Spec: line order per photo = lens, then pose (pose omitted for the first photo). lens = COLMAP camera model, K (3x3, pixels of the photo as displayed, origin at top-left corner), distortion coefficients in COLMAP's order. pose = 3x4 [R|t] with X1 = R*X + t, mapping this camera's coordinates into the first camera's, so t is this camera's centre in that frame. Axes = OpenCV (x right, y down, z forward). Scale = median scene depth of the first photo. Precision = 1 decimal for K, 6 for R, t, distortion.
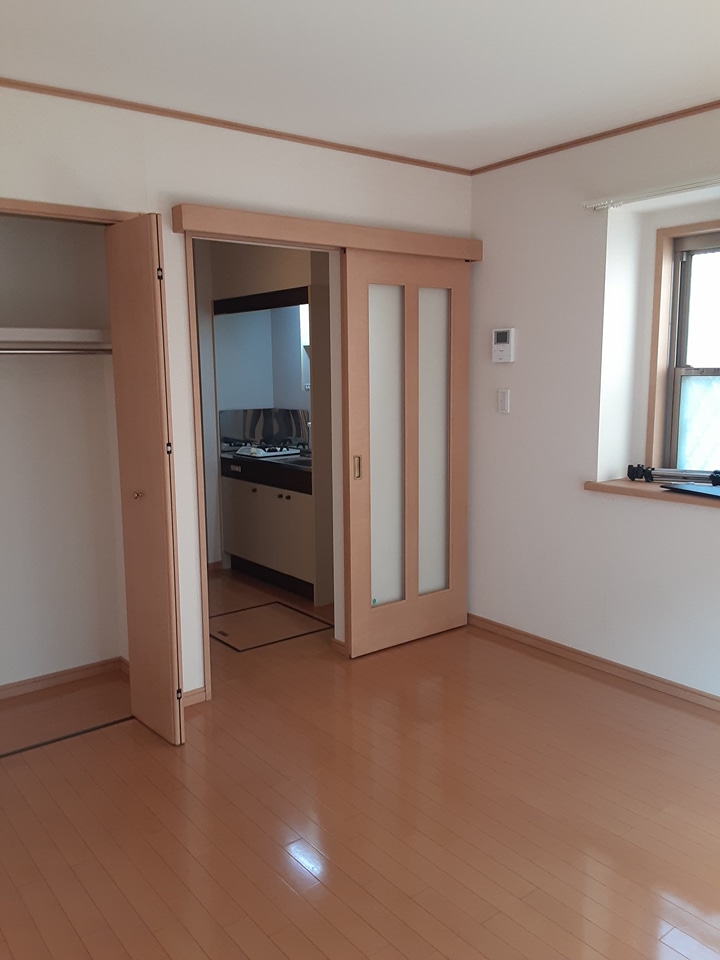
lens RADIAL K [[777.4, 0, 358.2], [0, 777.4, 481.2], [0, 0, 1]] dist [0.037486, -0.006226]
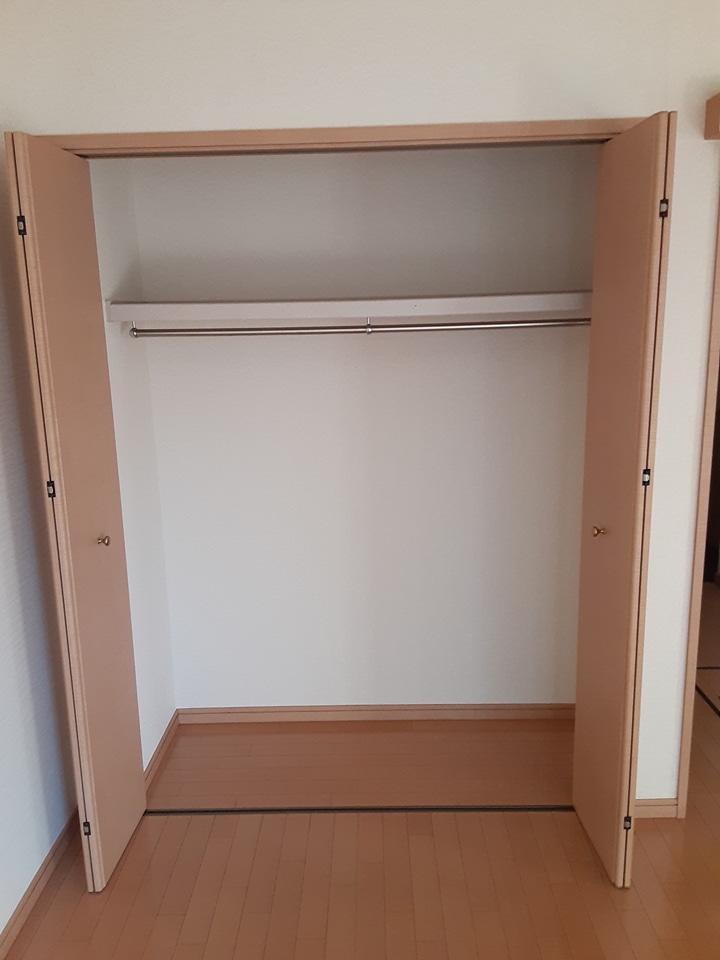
lens RADIAL K [[777.4, 0, 357.8], [0, 777.4, 476.3], [0, 0, 1]] dist [0.037486, -0.006226]
pose [[0.779675, 0.127043, -0.613161, -0.025025], [-0.087349, 0.991695, 0.094402, -0.077192], [0.620062, -0.020044, 0.784297, 0.301034]]
